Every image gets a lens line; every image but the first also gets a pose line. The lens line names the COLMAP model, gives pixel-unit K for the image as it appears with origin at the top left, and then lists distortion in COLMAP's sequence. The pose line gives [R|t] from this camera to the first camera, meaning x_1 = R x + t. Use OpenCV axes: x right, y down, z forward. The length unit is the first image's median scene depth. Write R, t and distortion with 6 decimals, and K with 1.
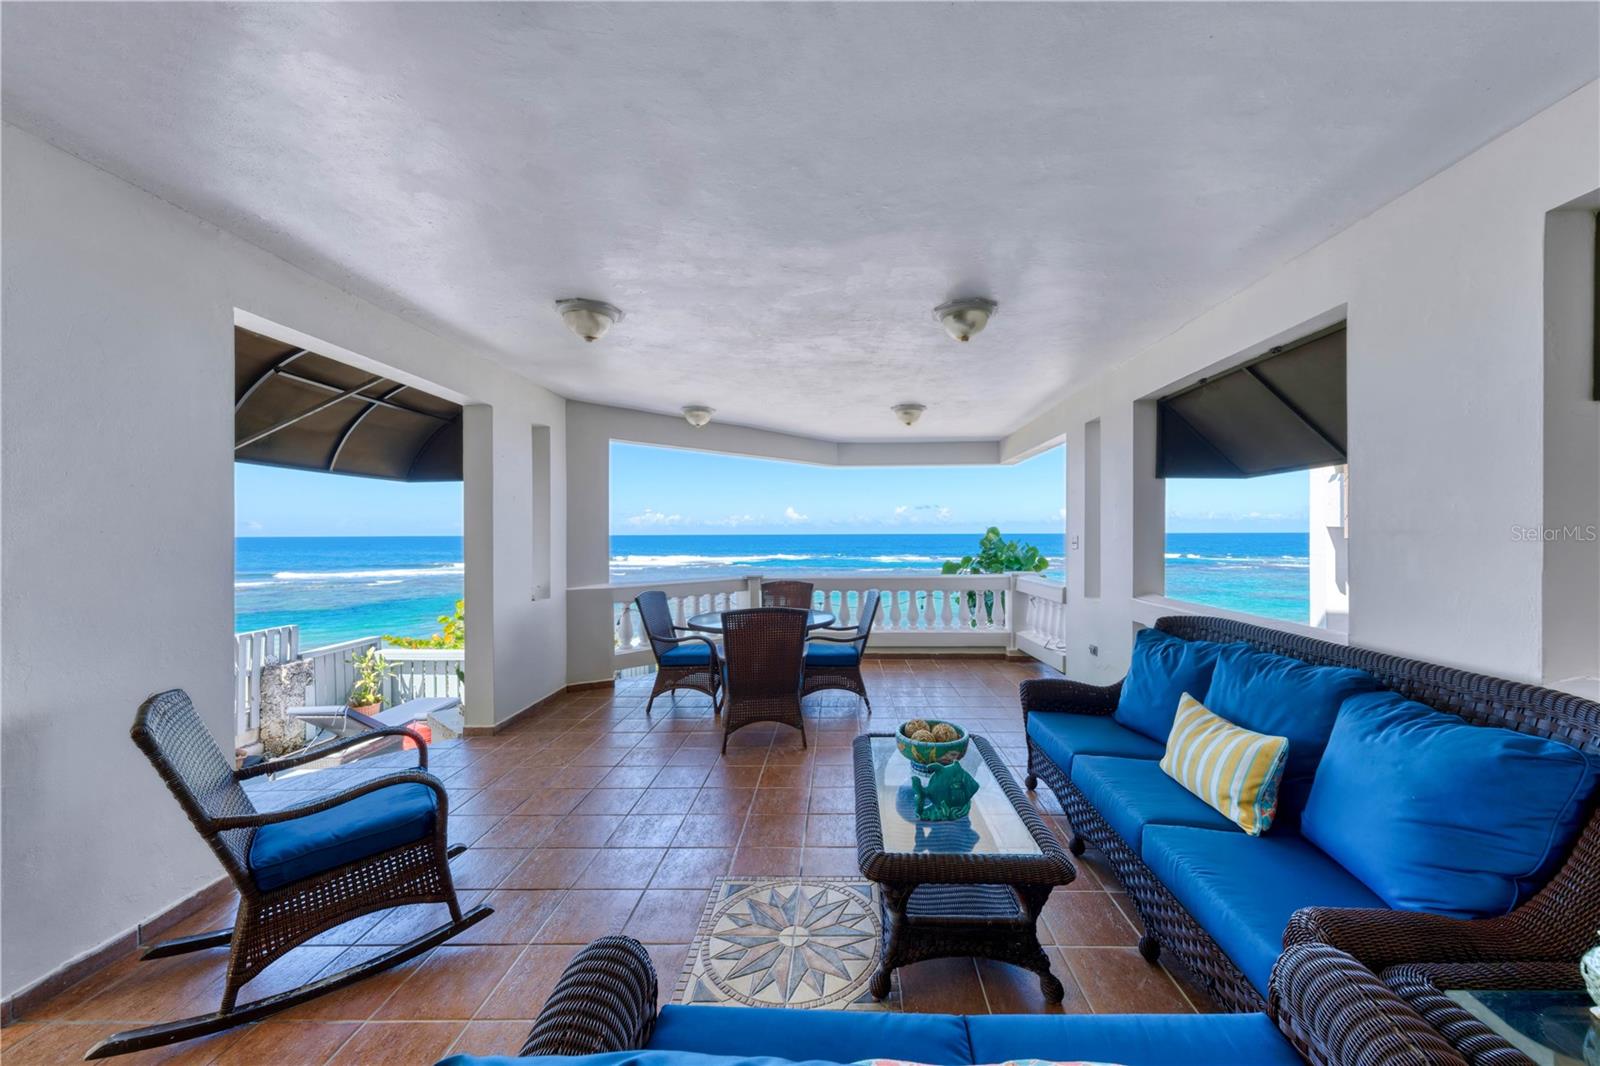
lens RADIAL K [[546.1, 0, 802.3], [0, 546.1, 533.0], [0, 0, 1]] dist [0.006373, -0.000194]
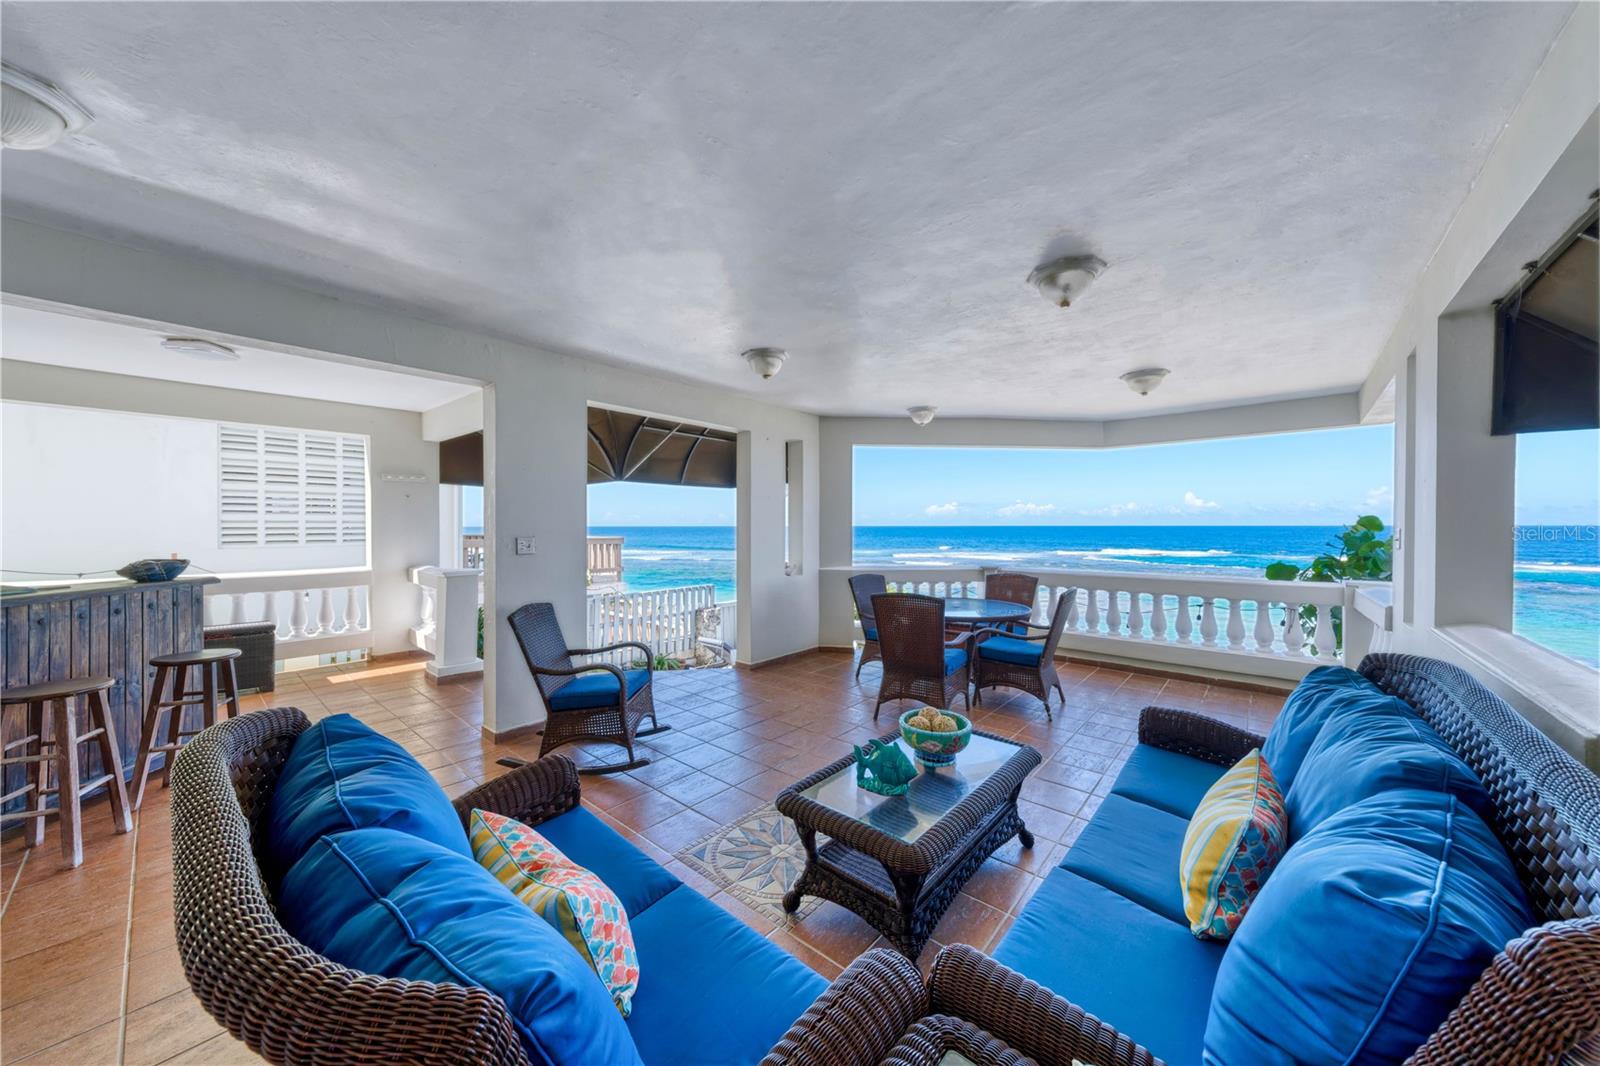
lens RADIAL K [[546.1, 0, 826.2], [0, 546.1, 527.8], [0, 0, 1]] dist [0.006373, -0.000194]
pose [[0.776938, 0.006616, -0.629543, 0.407862], [-0.001299, 0.999960, 0.008905, -0.001918], [0.629576, -0.006101, 0.776915, 0.051962]]
